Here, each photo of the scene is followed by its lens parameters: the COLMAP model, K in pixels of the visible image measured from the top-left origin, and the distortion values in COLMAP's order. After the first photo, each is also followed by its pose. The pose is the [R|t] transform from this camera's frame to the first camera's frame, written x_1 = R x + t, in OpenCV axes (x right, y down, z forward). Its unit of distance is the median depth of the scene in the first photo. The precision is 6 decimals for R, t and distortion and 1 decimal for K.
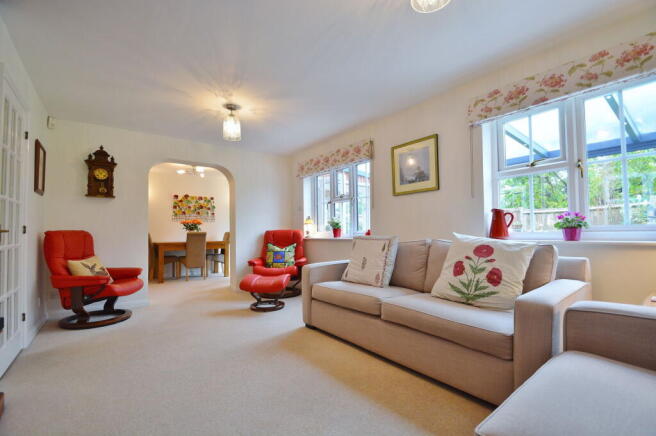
lens RADIAL K [[292.0, 0, 327.5], [0, 292.0, 221.0], [0, 0, 1]] dist [-0.000940, -0.002775]
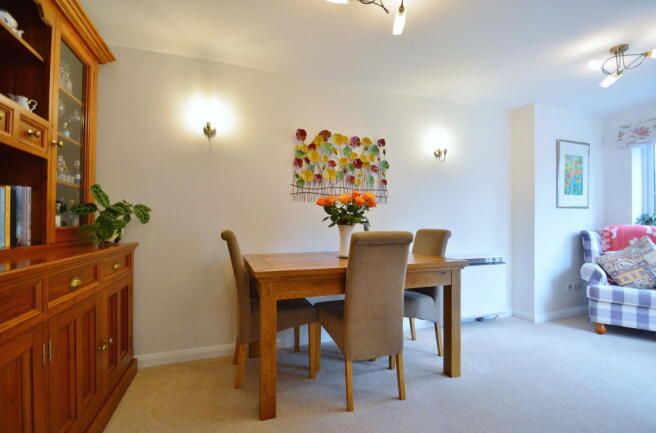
lens RADIAL K [[292.0, 0, 327.6], [0, 292.0, 219.6], [0, 0, 1]] dist [-0.000940, -0.002775]
pose [[0.955838, 0.004820, -0.293854, -0.370121], [0.003523, 0.999606, 0.027855, 0.015567], [0.293872, -0.027660, 0.955444, 0.639712]]
